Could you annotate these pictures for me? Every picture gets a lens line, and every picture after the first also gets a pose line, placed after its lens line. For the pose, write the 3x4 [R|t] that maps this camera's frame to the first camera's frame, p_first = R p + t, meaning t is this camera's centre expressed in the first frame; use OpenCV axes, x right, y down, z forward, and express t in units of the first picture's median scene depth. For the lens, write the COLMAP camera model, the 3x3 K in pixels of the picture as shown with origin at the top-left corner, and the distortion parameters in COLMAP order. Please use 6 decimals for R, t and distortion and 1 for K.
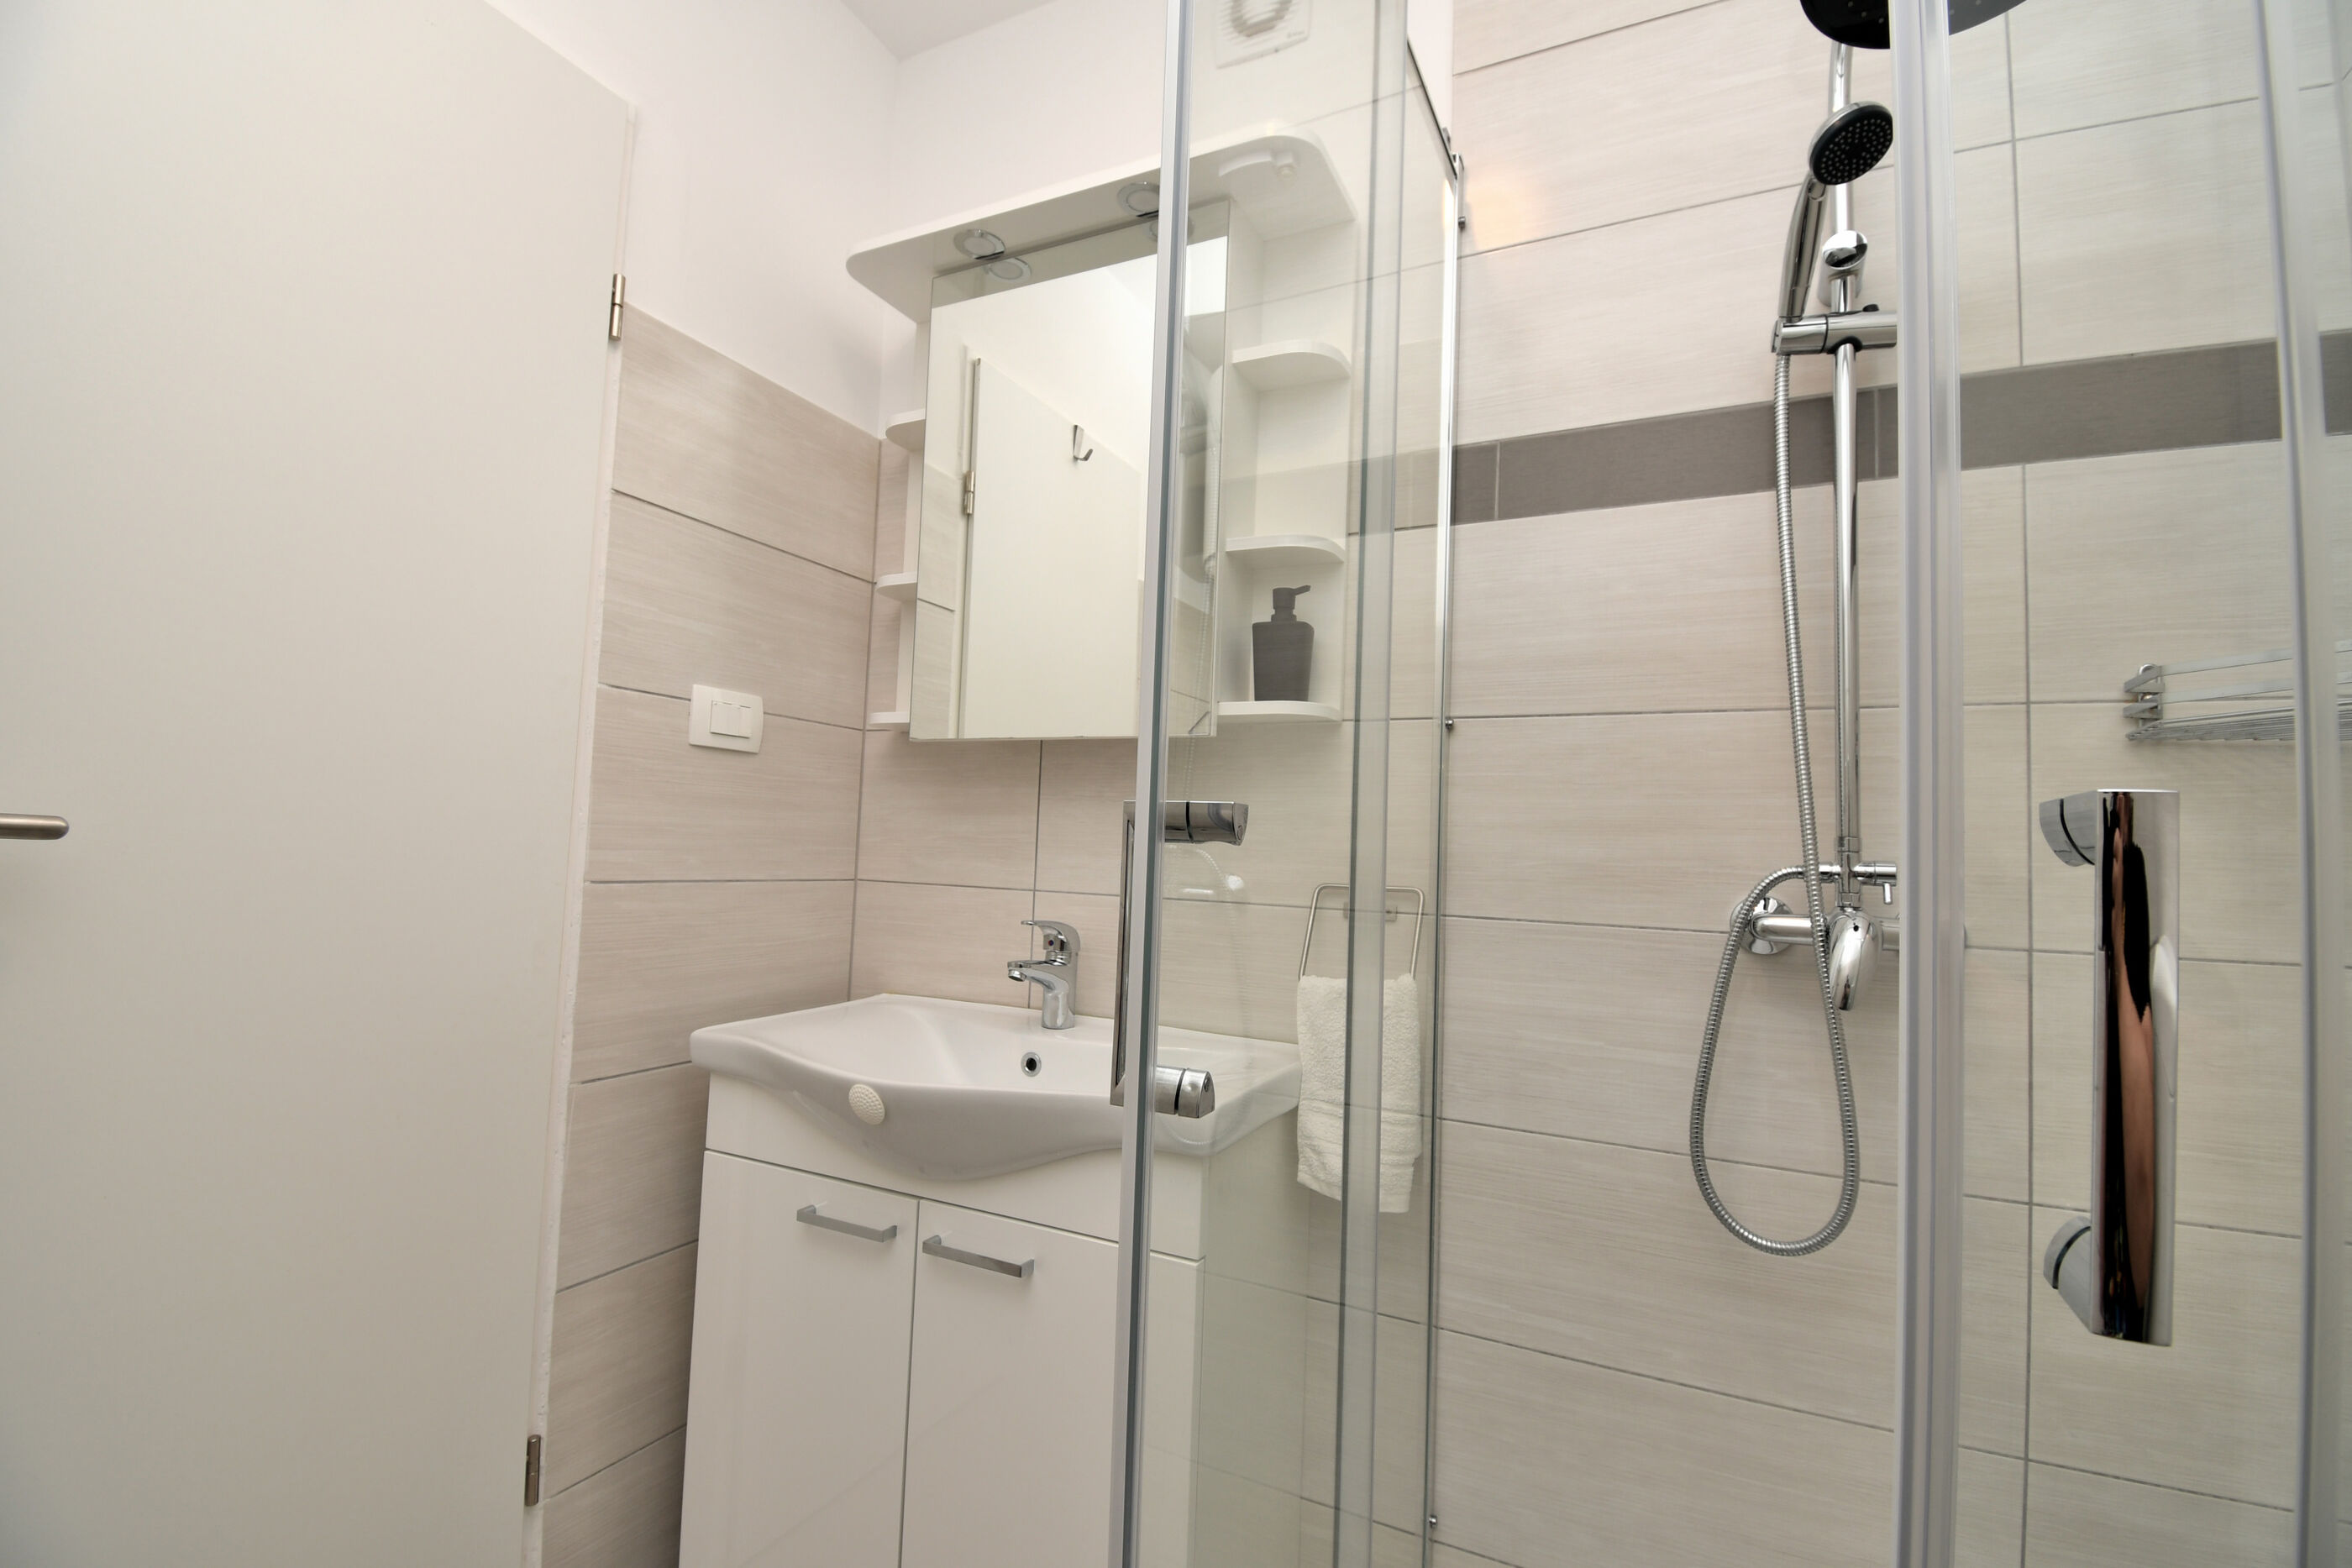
lens RADIAL K [[1027.3, 0, 1177.4], [0, 1027.3, 788.2], [0, 0, 1]] dist [0.022184, -0.026956]
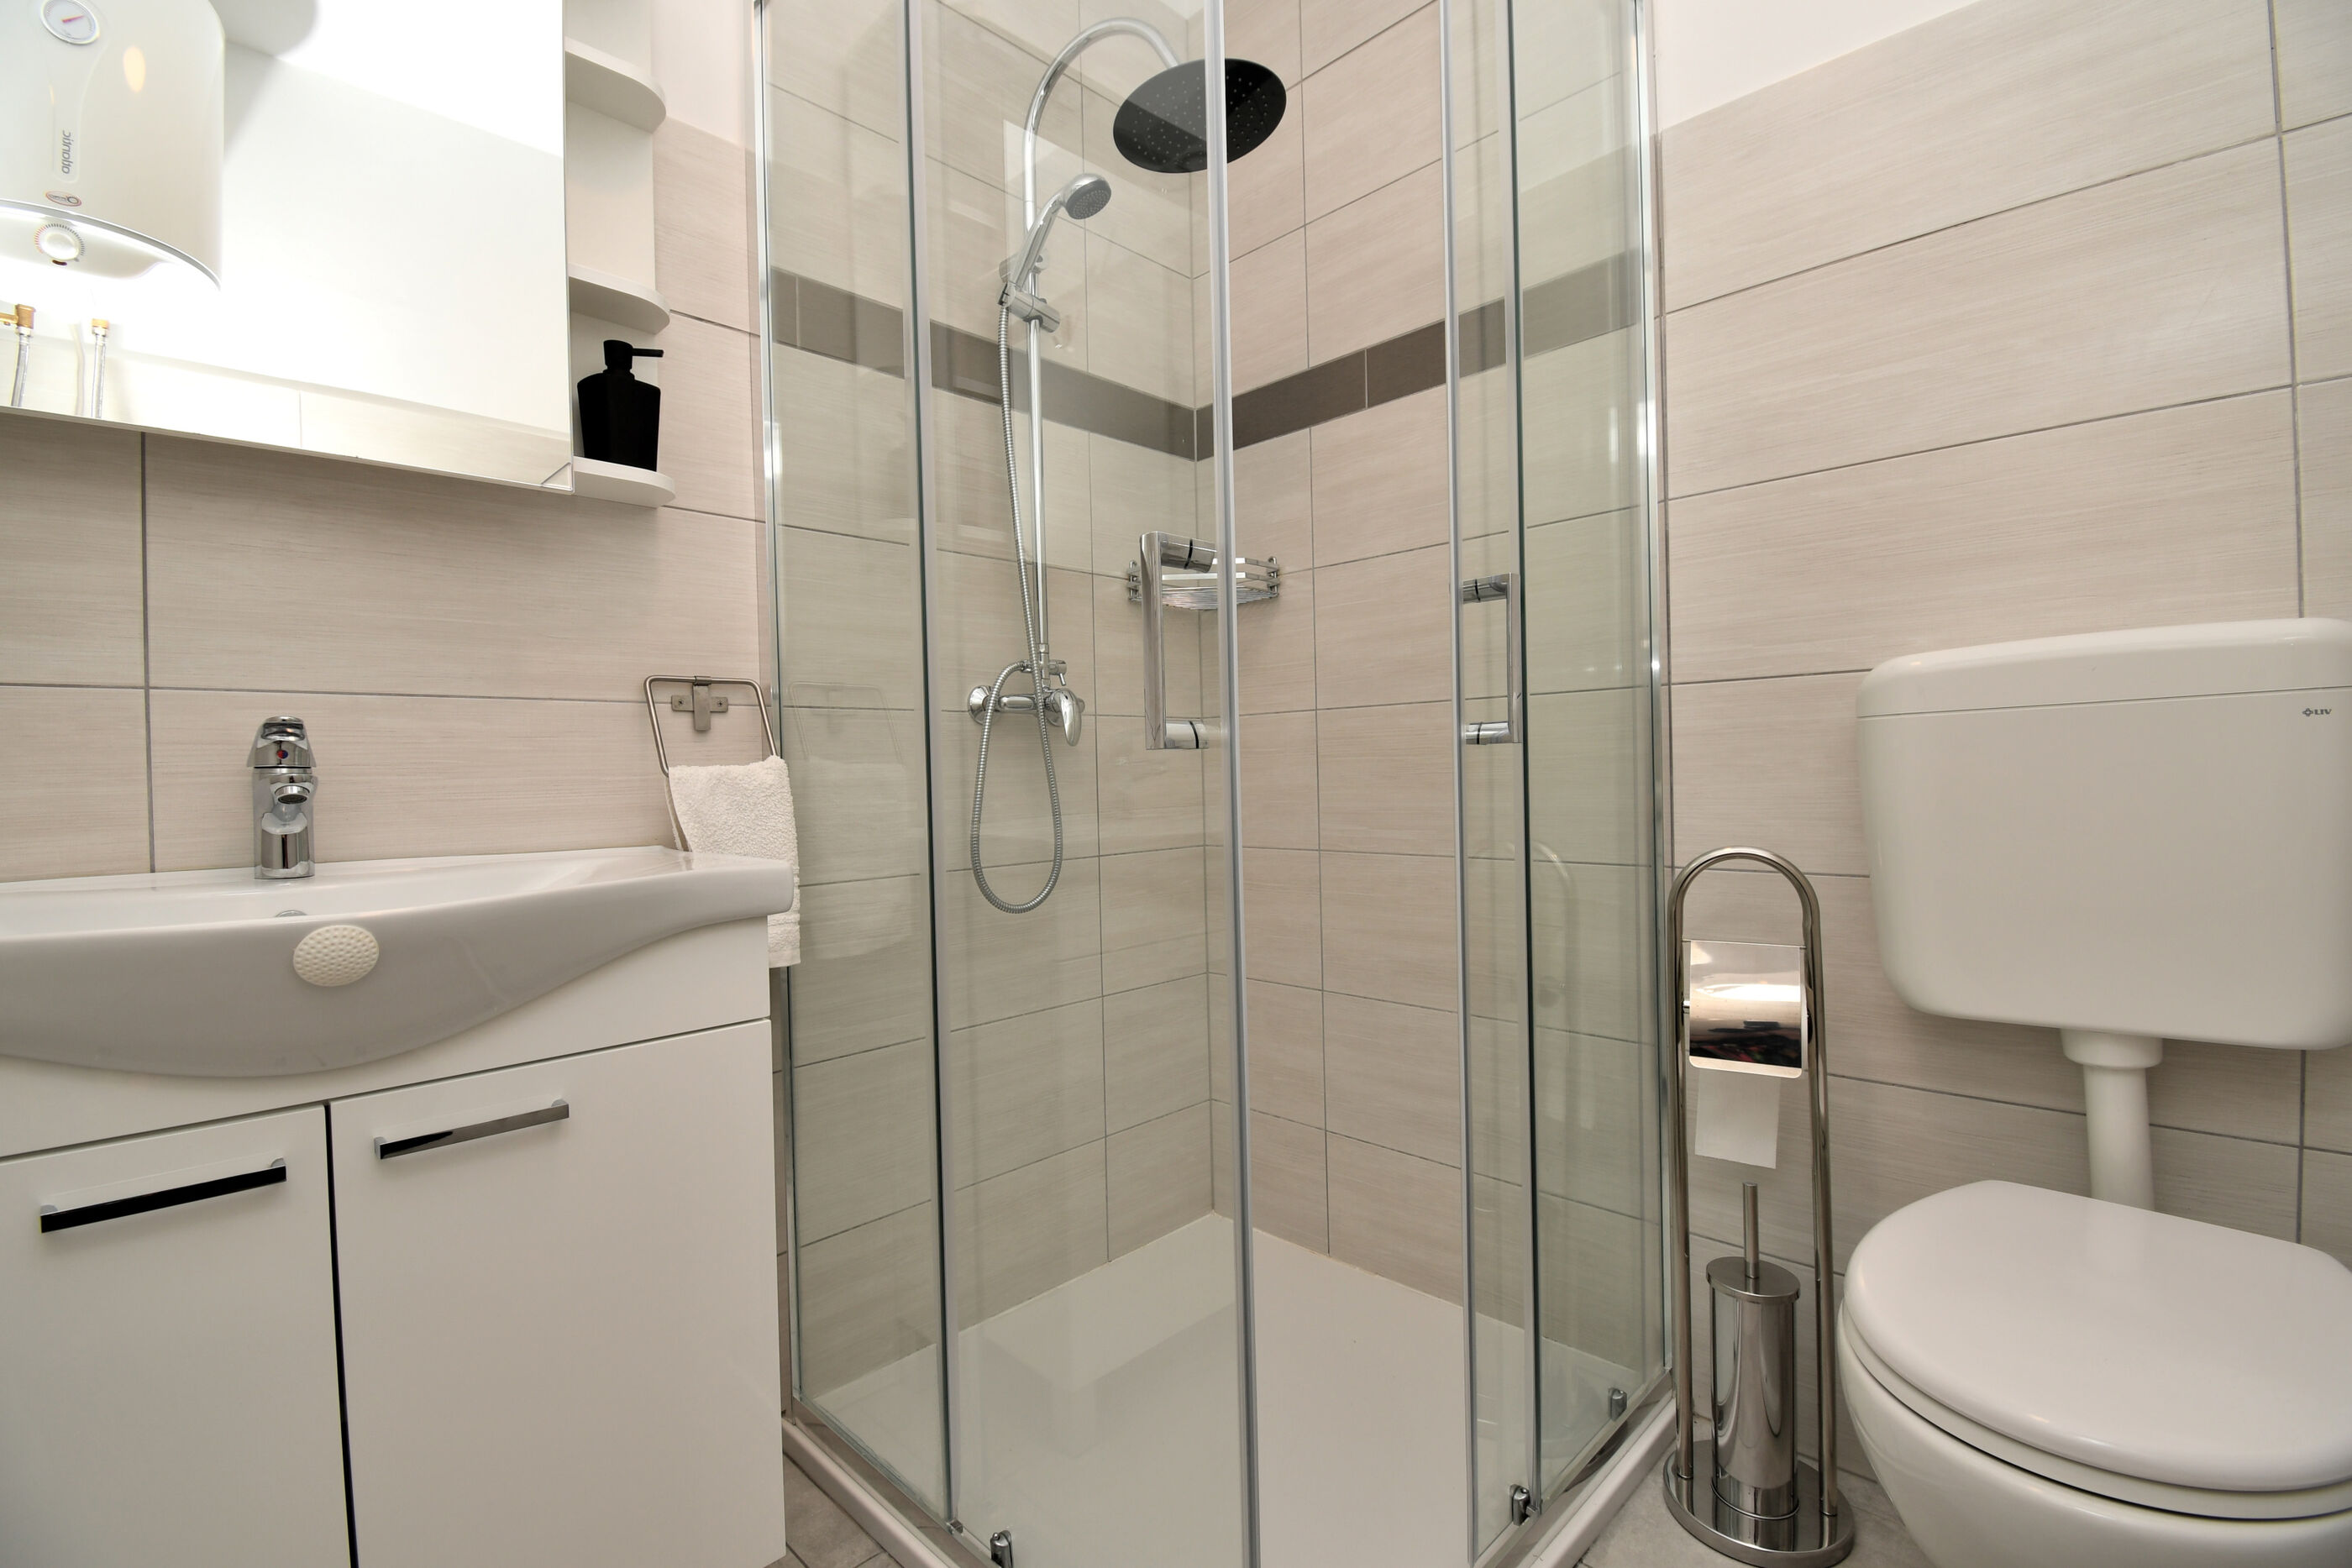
lens RADIAL K [[1027.3, 0, 1177.4], [0, 1027.3, 788.2], [0, 0, 1]] dist [0.022184, -0.026956]
pose [[0.286354, -0.057856, 0.956376, -0.762144], [-0.024716, 0.997397, 0.067737, 0.144062], [-0.957805, -0.043034, 0.284178, 0.308737]]
